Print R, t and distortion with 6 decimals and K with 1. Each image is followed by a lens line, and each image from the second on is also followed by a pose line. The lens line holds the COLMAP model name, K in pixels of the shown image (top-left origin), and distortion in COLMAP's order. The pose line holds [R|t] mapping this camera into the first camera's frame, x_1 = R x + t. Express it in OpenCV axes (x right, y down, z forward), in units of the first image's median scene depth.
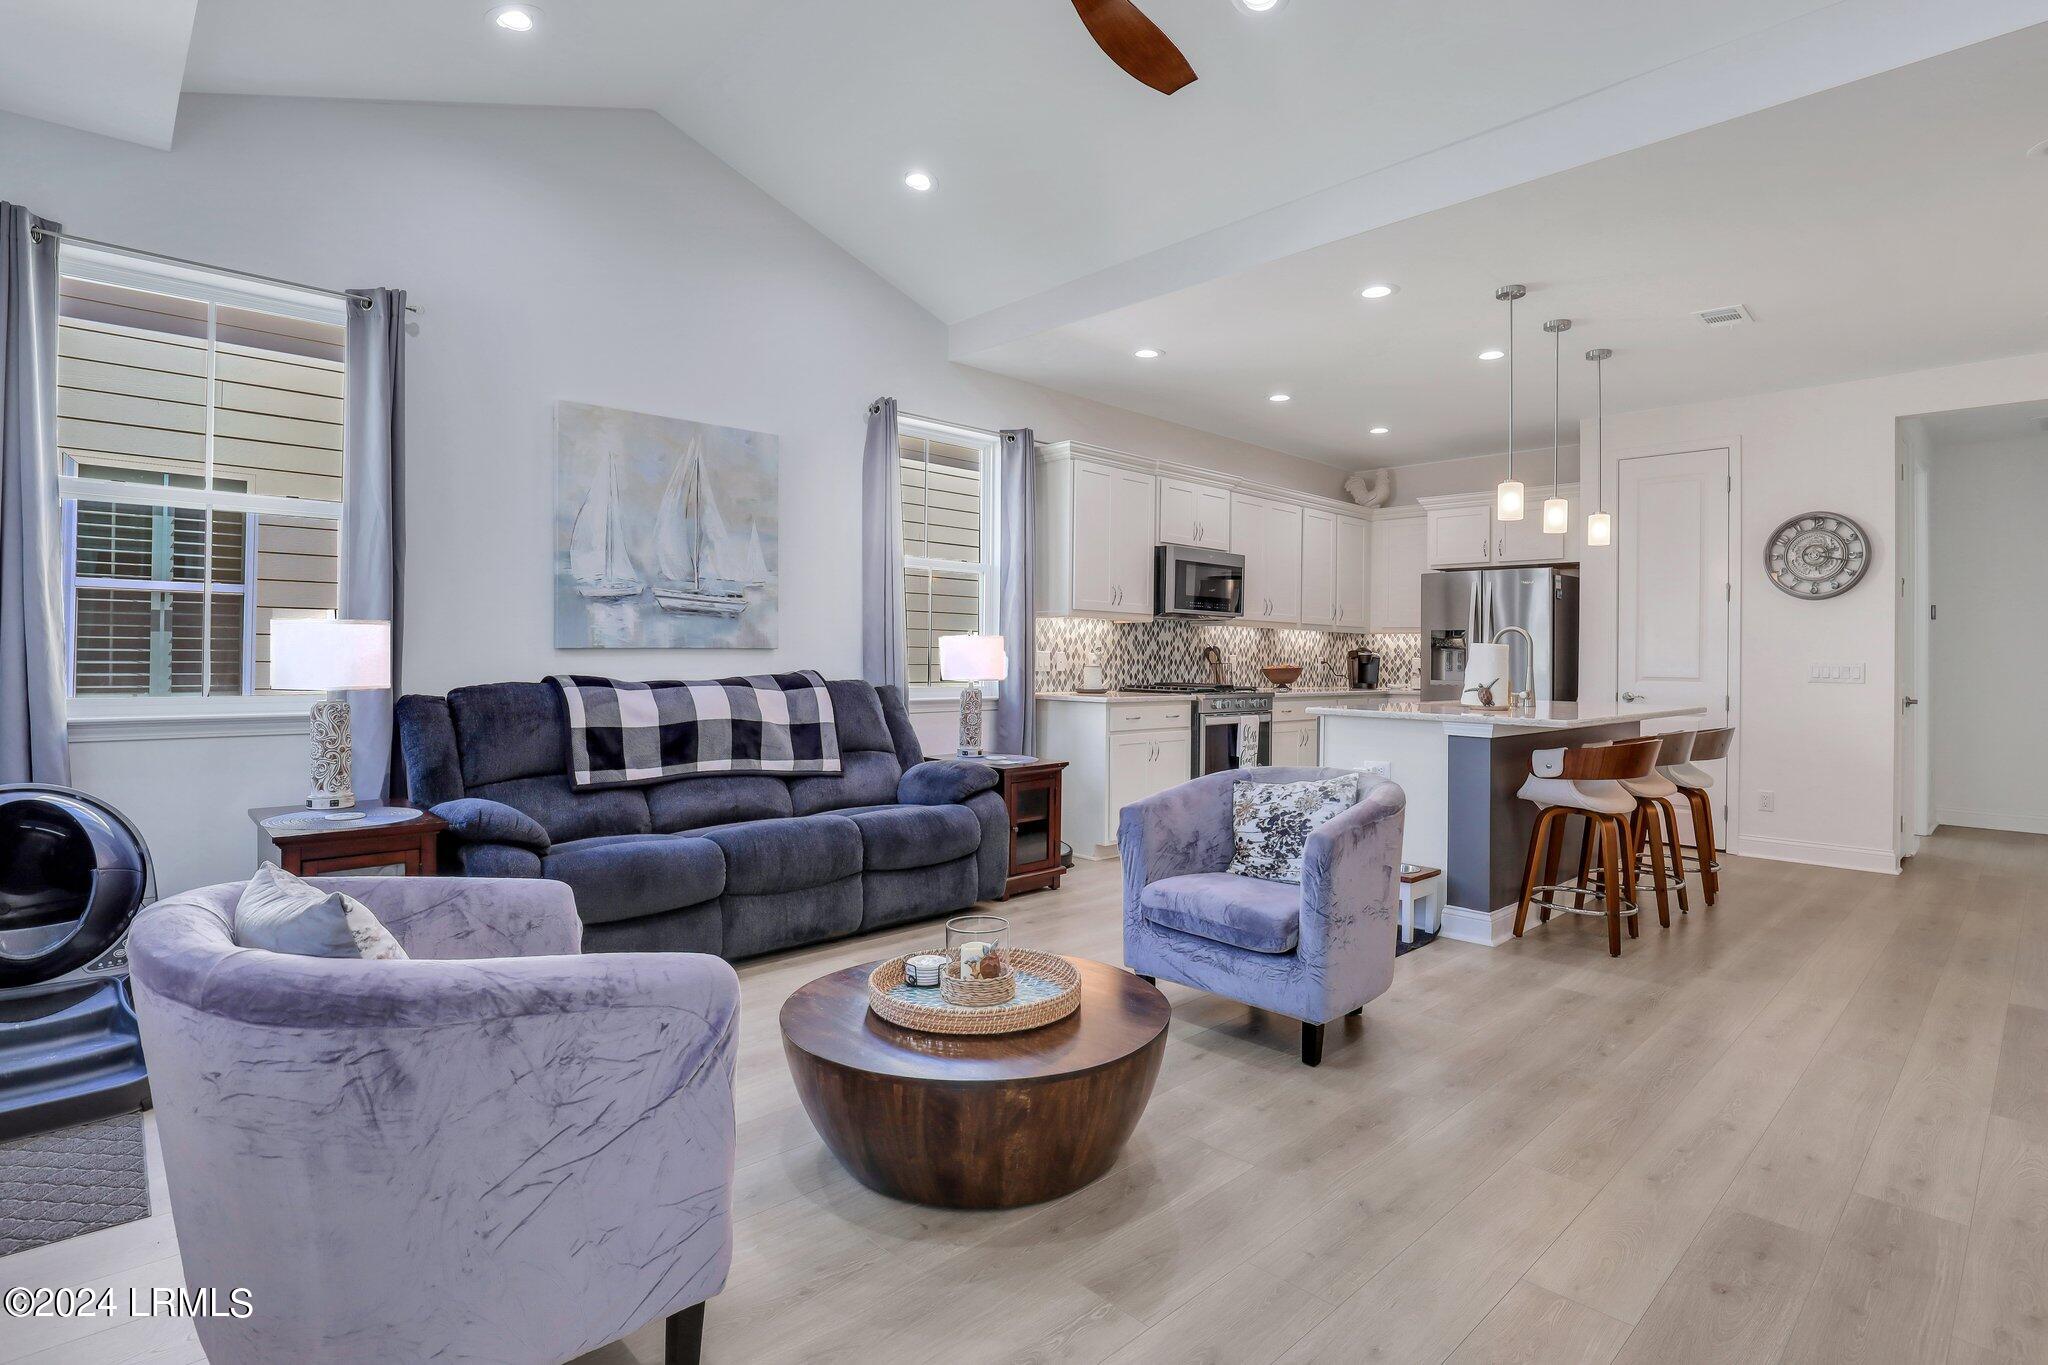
lens RADIAL K [[1022.7, 0, 1019.3], [0, 1022.7, 647.8], [0, 0, 1]] dist [-0.017075, -0.002054]
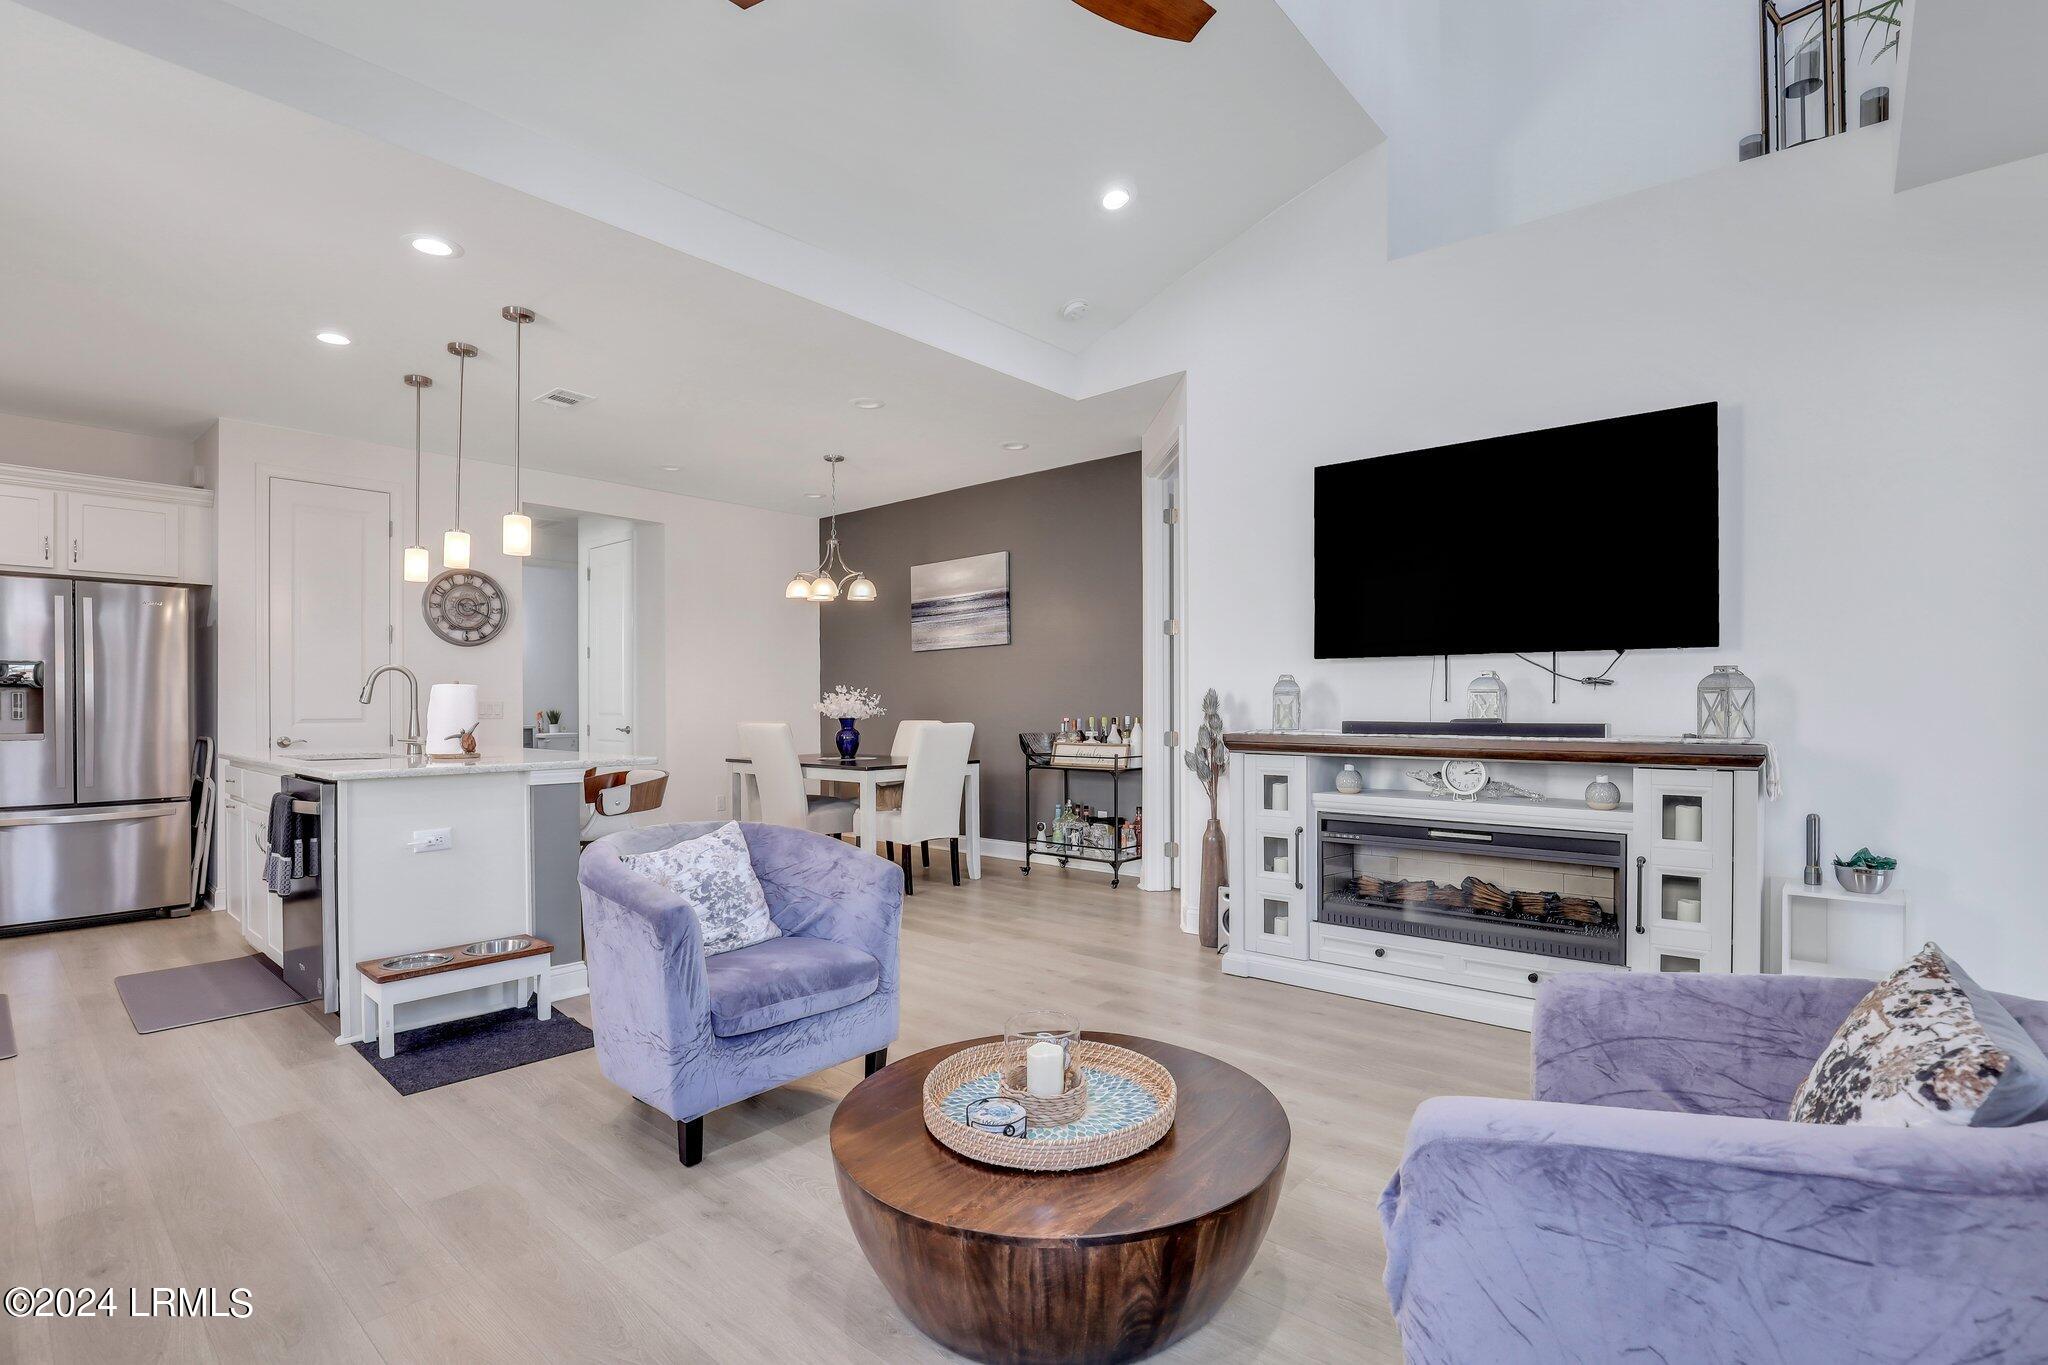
lens RADIAL K [[962.6, 0, 1050.8], [0, 962.6, 709.2], [0, 0, 1]] dist [-0.039435, 0.007750]
pose [[-0.106469, -0.019082, 0.994133, -0.325424], [-0.006876, 0.999806, 0.018454, -0.000837], [-0.994292, -0.004871, -0.106580, 0.429469]]
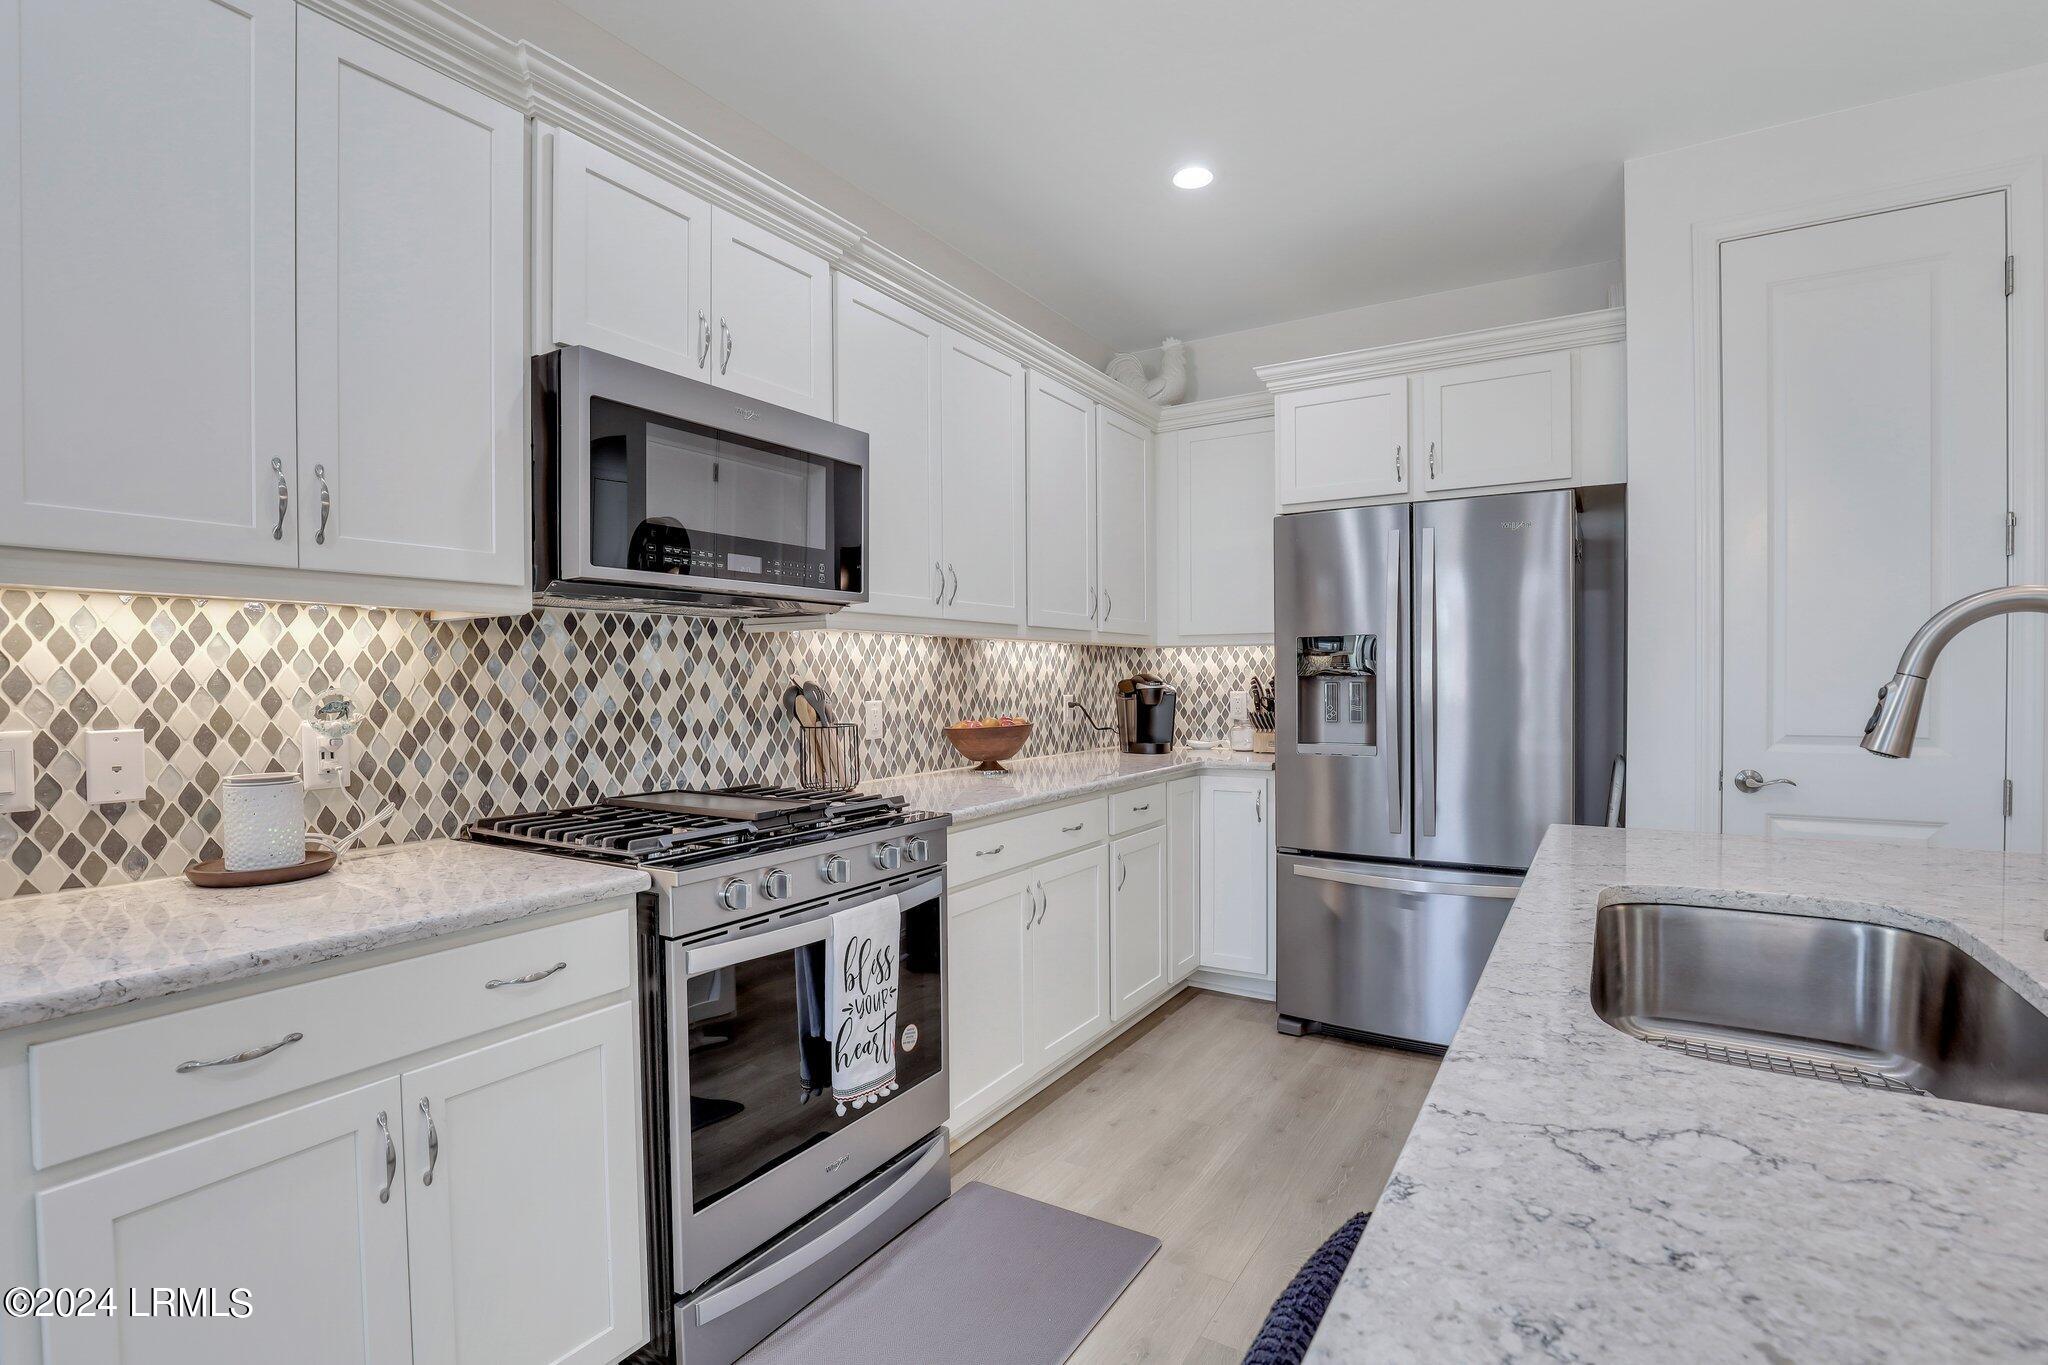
lens RADIAL K [[962.6, 0, 1041.2], [0, 962.6, 690.6], [0, 0, 1]] dist [-0.039435, 0.007750]
pose [[0.964141, -0.025292, 0.264183, 0.208103], [0.019106, 0.999480, 0.025958, -0.007488], [-0.264702, -0.019979, 0.964123, 0.723596]]
